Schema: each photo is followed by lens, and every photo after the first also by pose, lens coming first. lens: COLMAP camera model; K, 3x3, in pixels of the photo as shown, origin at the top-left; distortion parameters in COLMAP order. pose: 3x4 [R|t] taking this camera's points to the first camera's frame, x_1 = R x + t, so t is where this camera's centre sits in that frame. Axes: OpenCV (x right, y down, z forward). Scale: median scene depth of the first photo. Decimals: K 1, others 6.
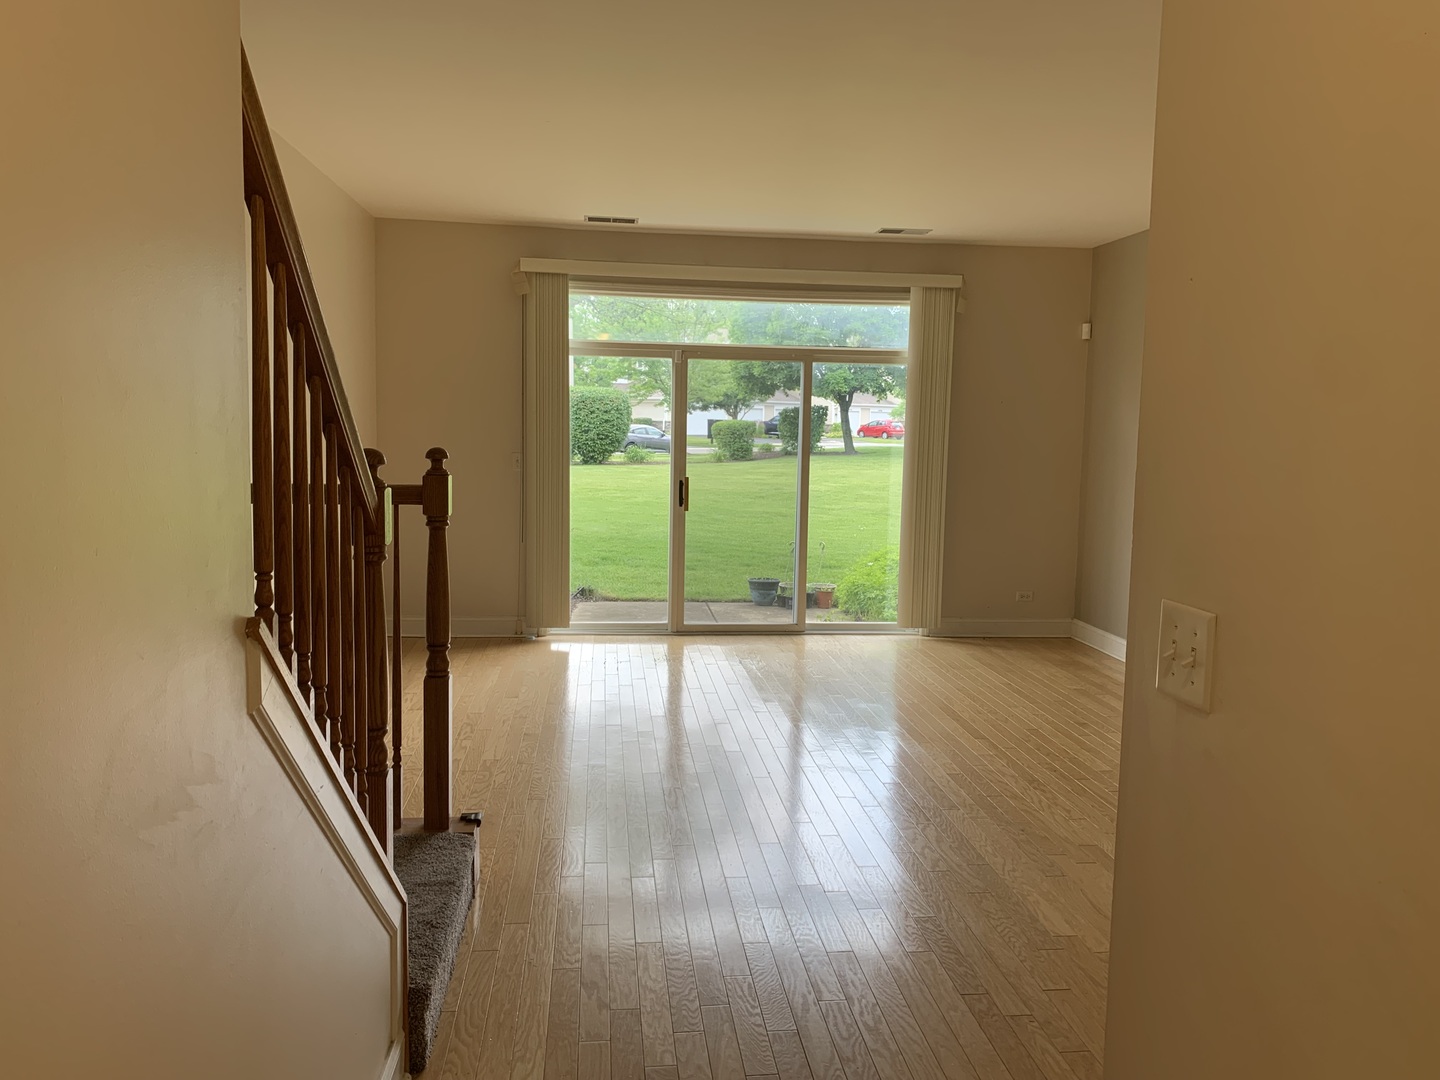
lens RADIAL K [[1106.4, 0, 717.9], [0, 1106.4, 514.2], [0, 0, 1]] dist [0.101821, -0.206988]
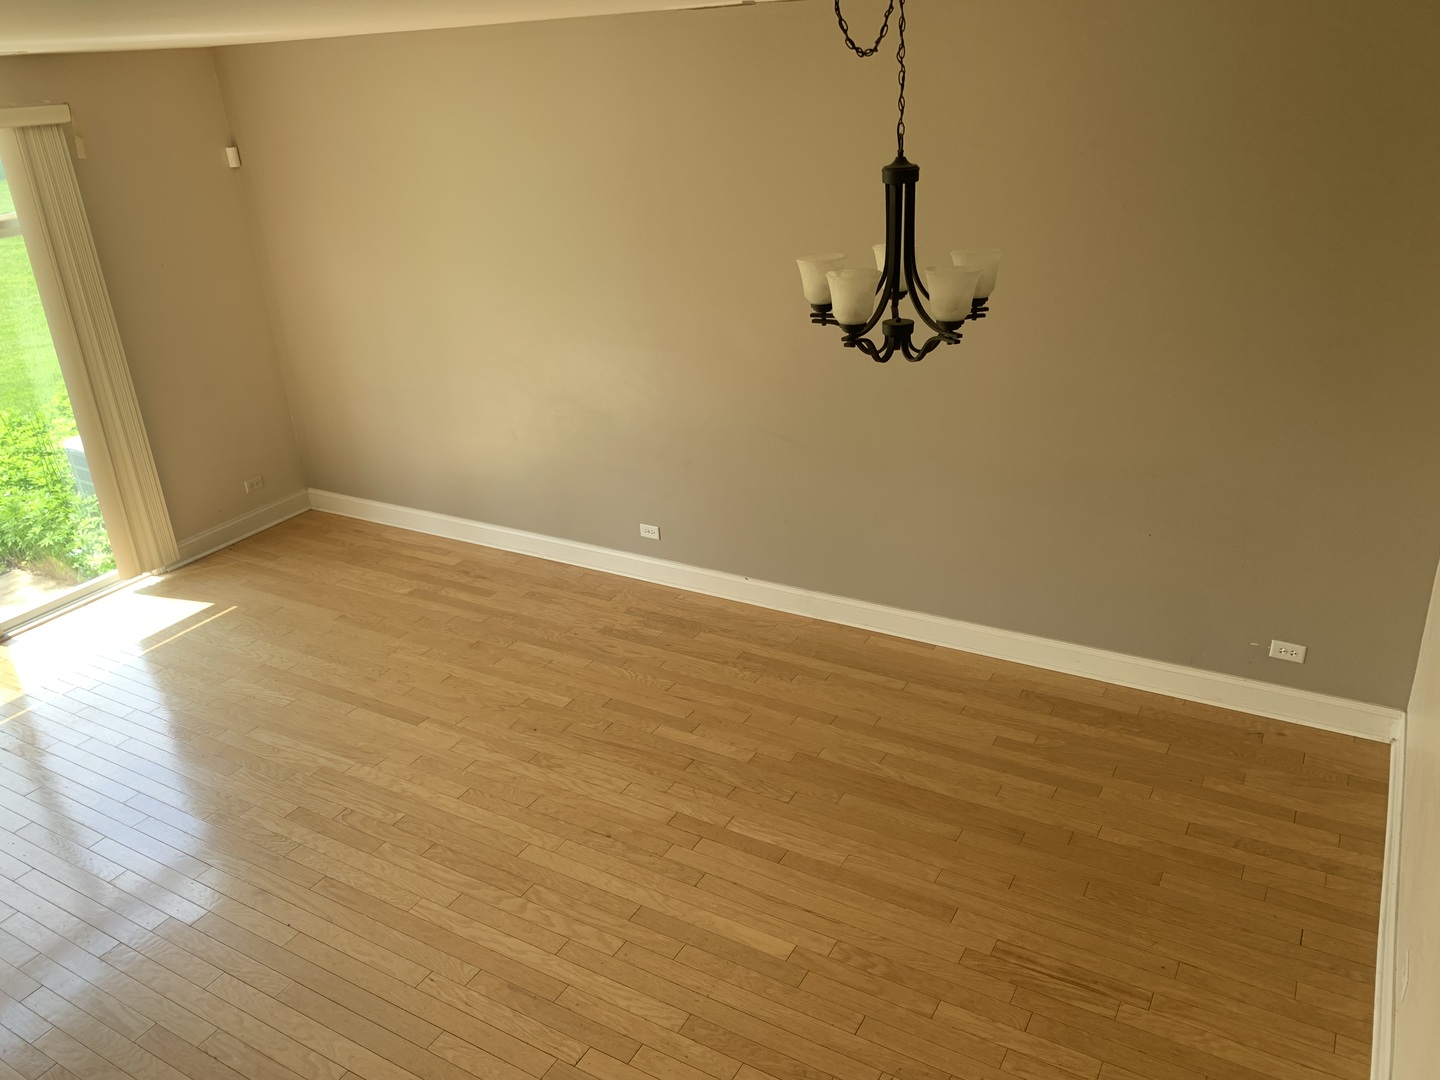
lens RADIAL K [[1106.4, 0, 717.9], [0, 1106.4, 514.2], [0, 0, 1]] dist [0.101821, -0.206988]
pose [[0.599829, -0.356687, 0.716226, -0.133384], [0.138175, 0.927867, 0.346367, -0.150406], [-0.788107, -0.108796, 0.605847, 0.186260]]
